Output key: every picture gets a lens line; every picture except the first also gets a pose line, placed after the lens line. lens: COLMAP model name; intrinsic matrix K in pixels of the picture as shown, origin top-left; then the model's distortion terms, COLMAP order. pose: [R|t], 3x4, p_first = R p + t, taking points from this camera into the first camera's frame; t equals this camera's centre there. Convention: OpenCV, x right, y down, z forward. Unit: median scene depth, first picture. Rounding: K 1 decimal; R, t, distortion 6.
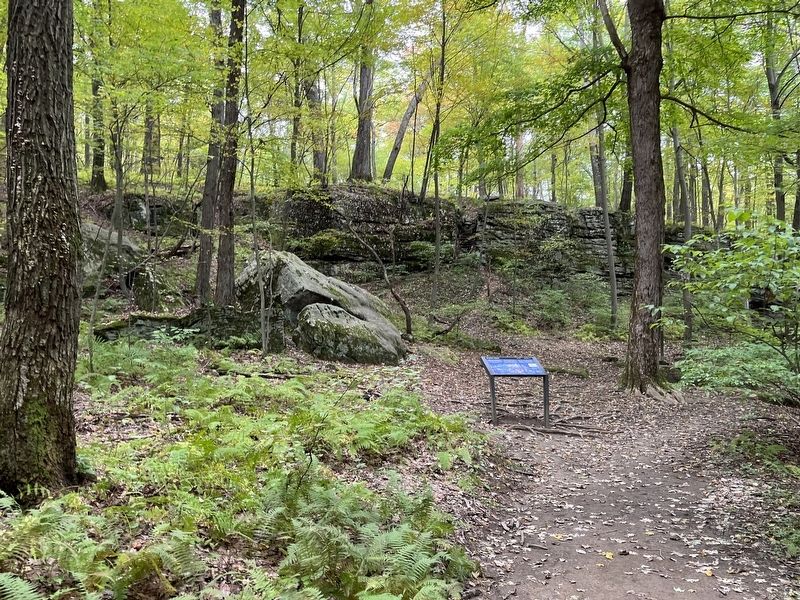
lens RADIAL K [[600.9, 0, 397.0], [0, 600.9, 303.1], [0, 0, 1]] dist [0.010307, -0.001959]
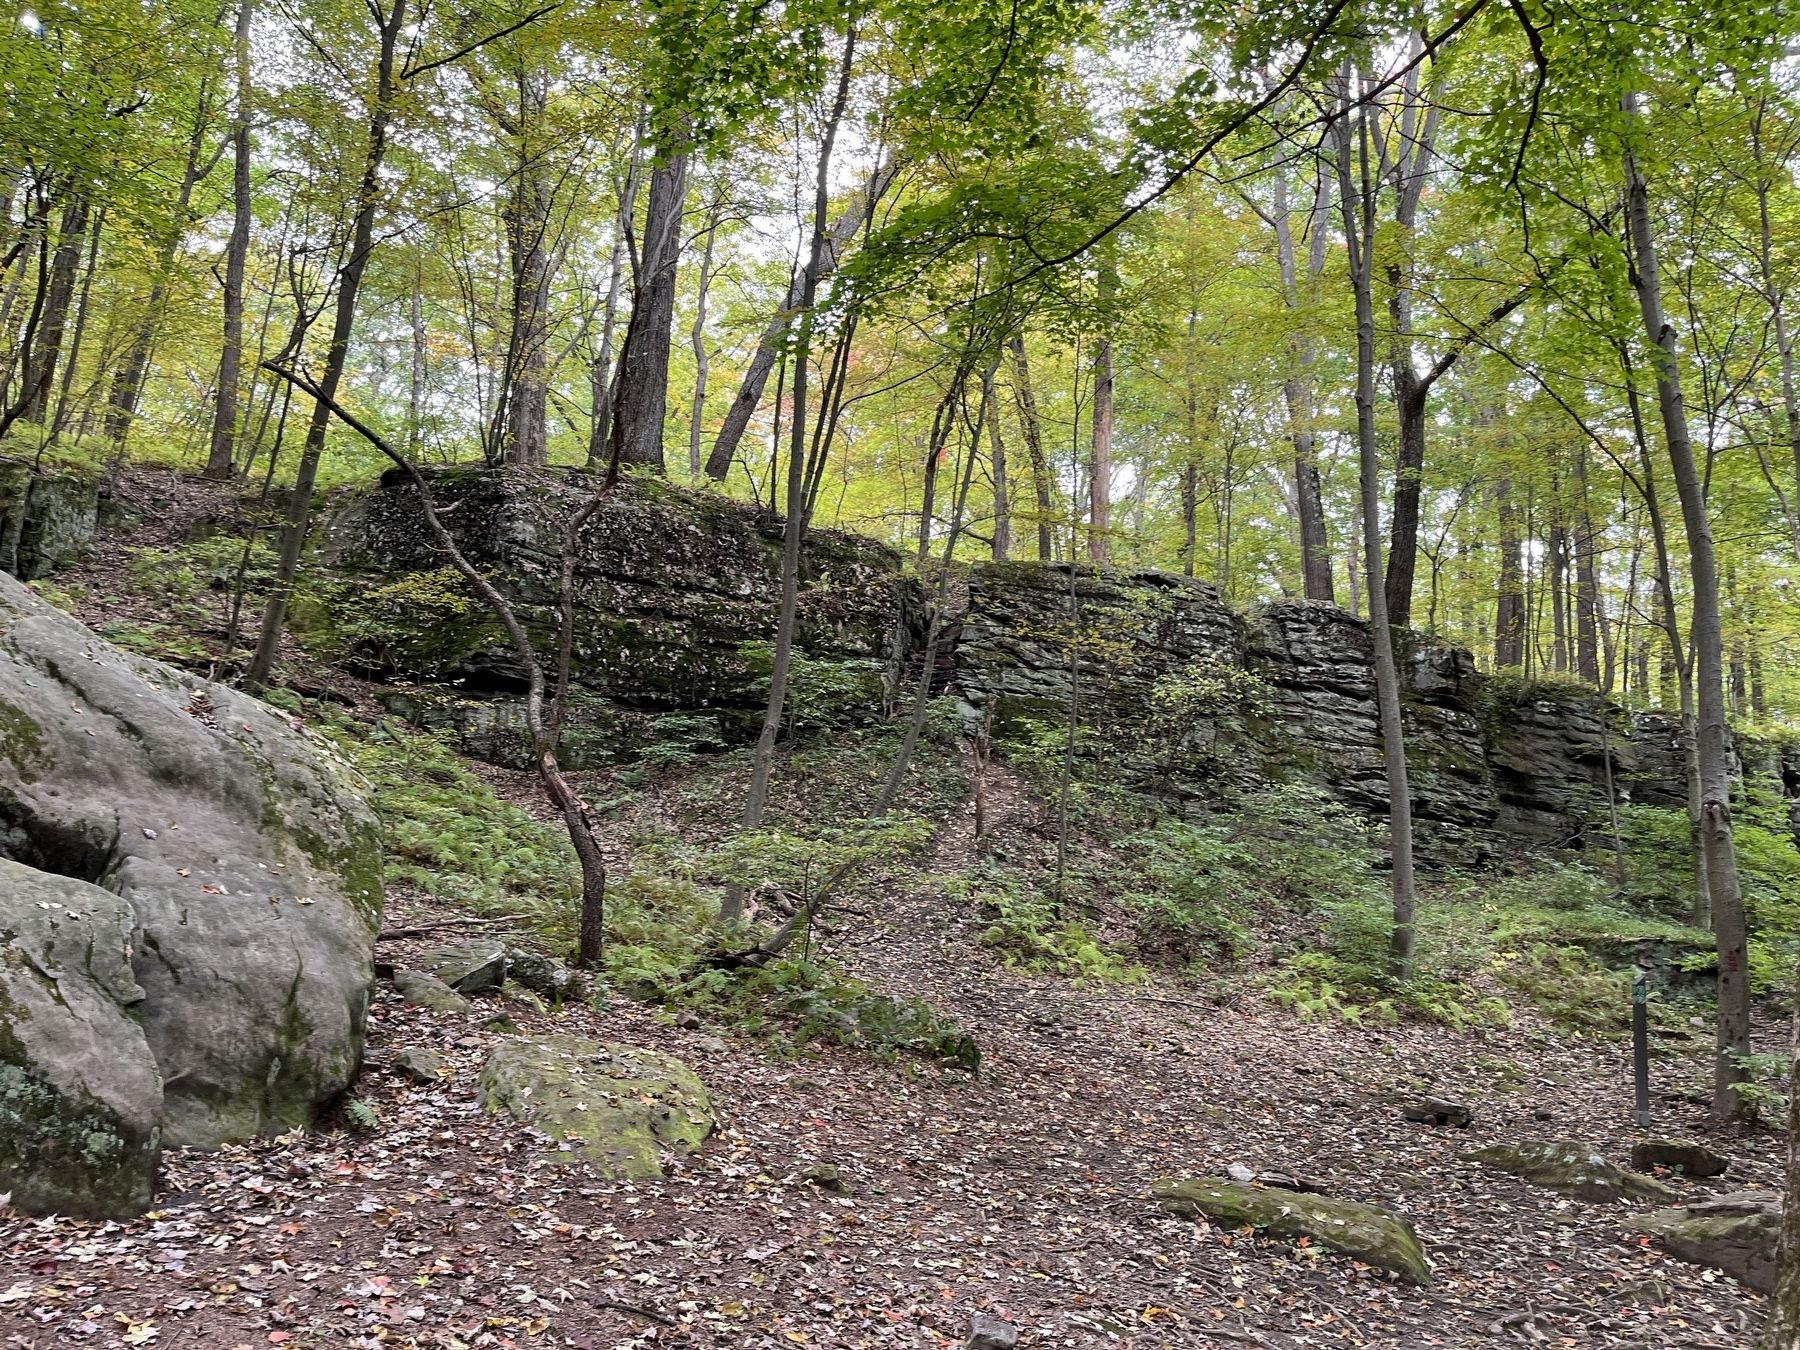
lens RADIAL K [[1352.0, 0, 907.6], [0, 1352.0, 672.2], [0, 0, 1]] dist [0.010307, -0.001959]
pose [[0.995526, 0.072804, 0.060229, 0.064499], [-0.063242, 0.987002, -0.147742, 0.008410], [-0.070202, 0.143272, 0.987190, 0.298533]]
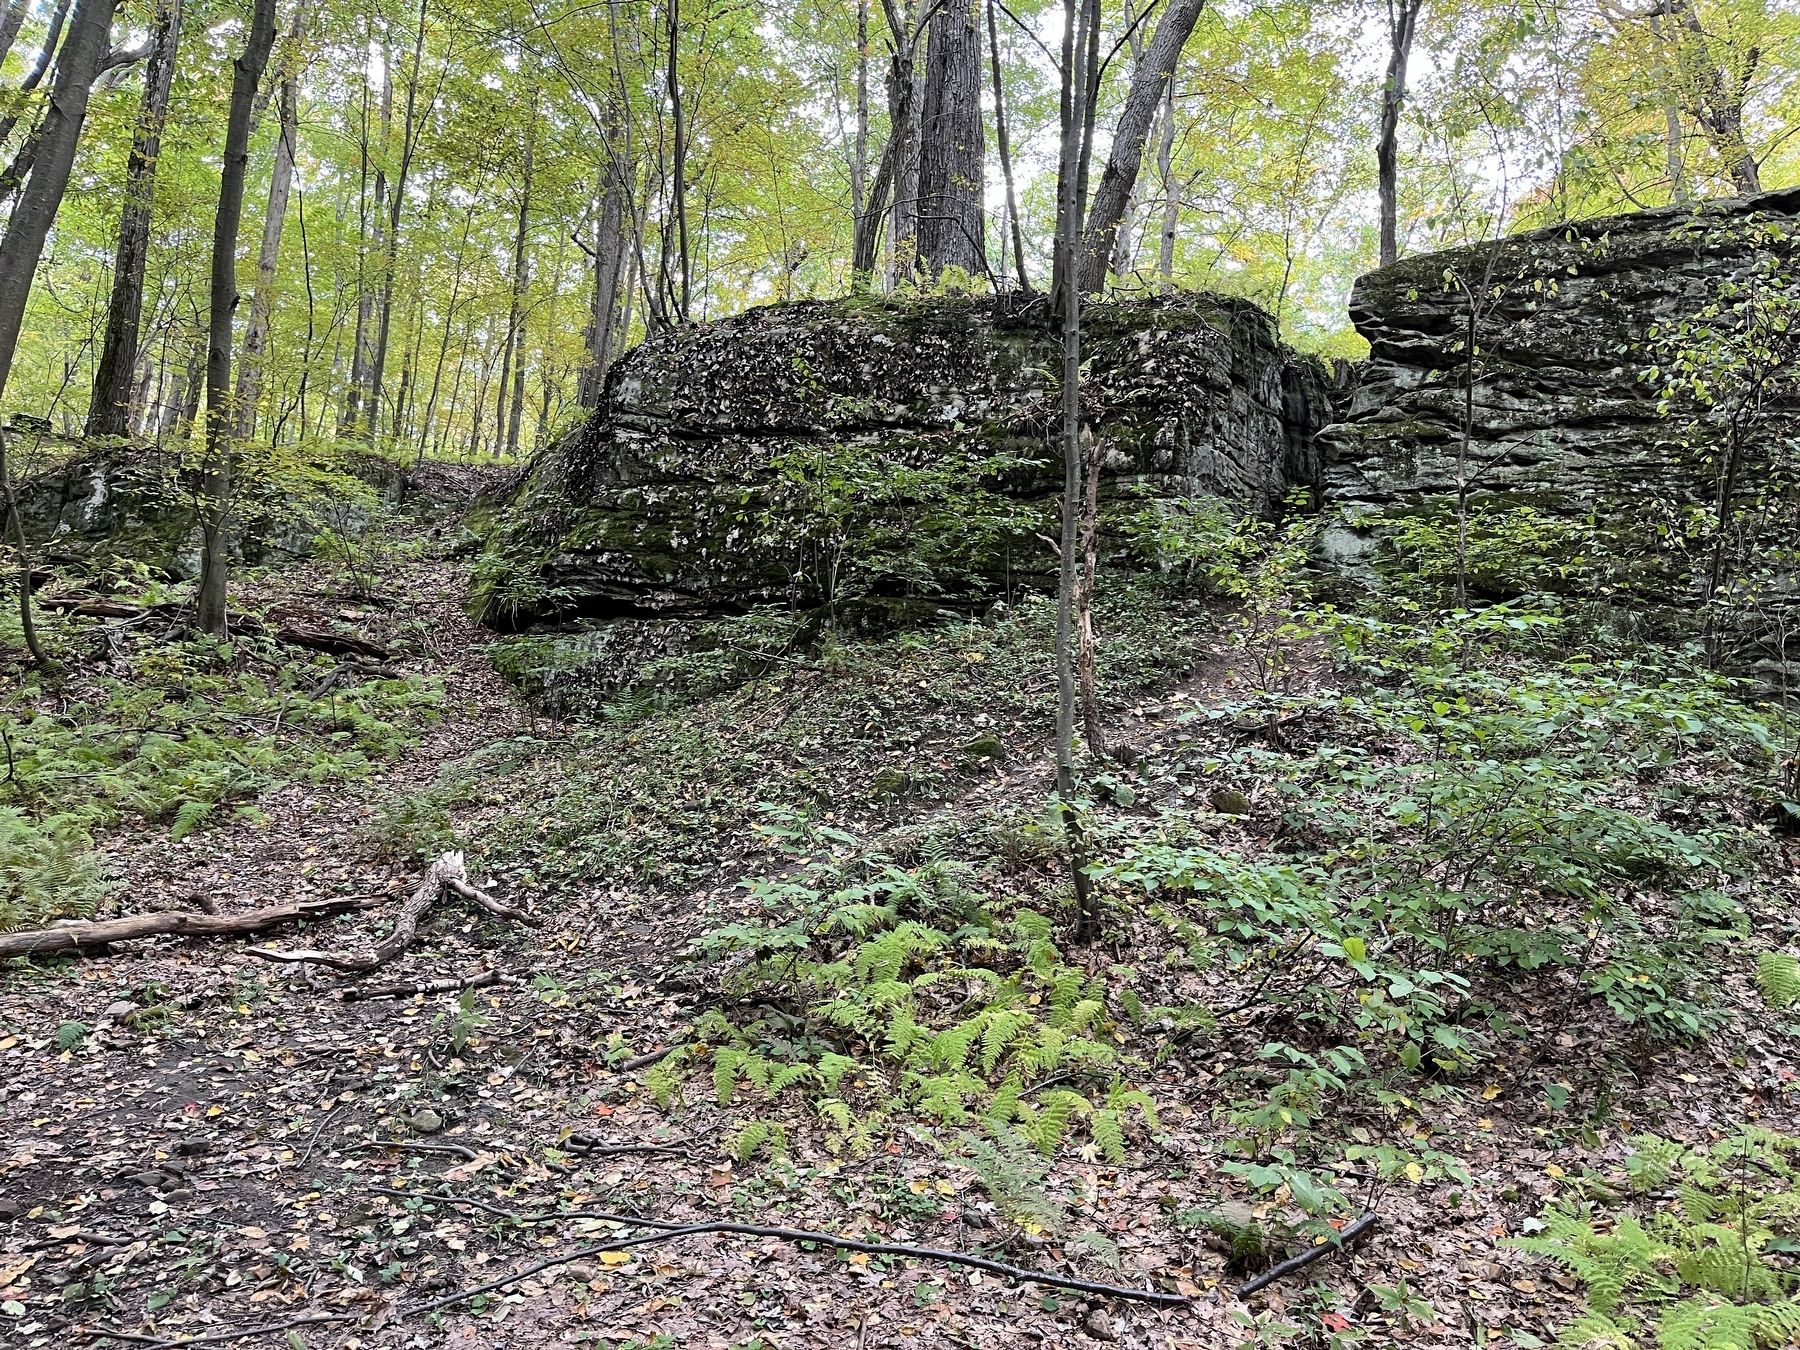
lens RADIAL K [[1352.0, 0, 902.3], [0, 1352.0, 678.3], [0, 0, 1]] dist [0.010307, -0.001959]
pose [[0.824216, -0.049259, -0.564130, 0.253181], [-0.046225, 0.987032, -0.153723, 0.017529], [0.564386, 0.152777, 0.811250, 0.666873]]
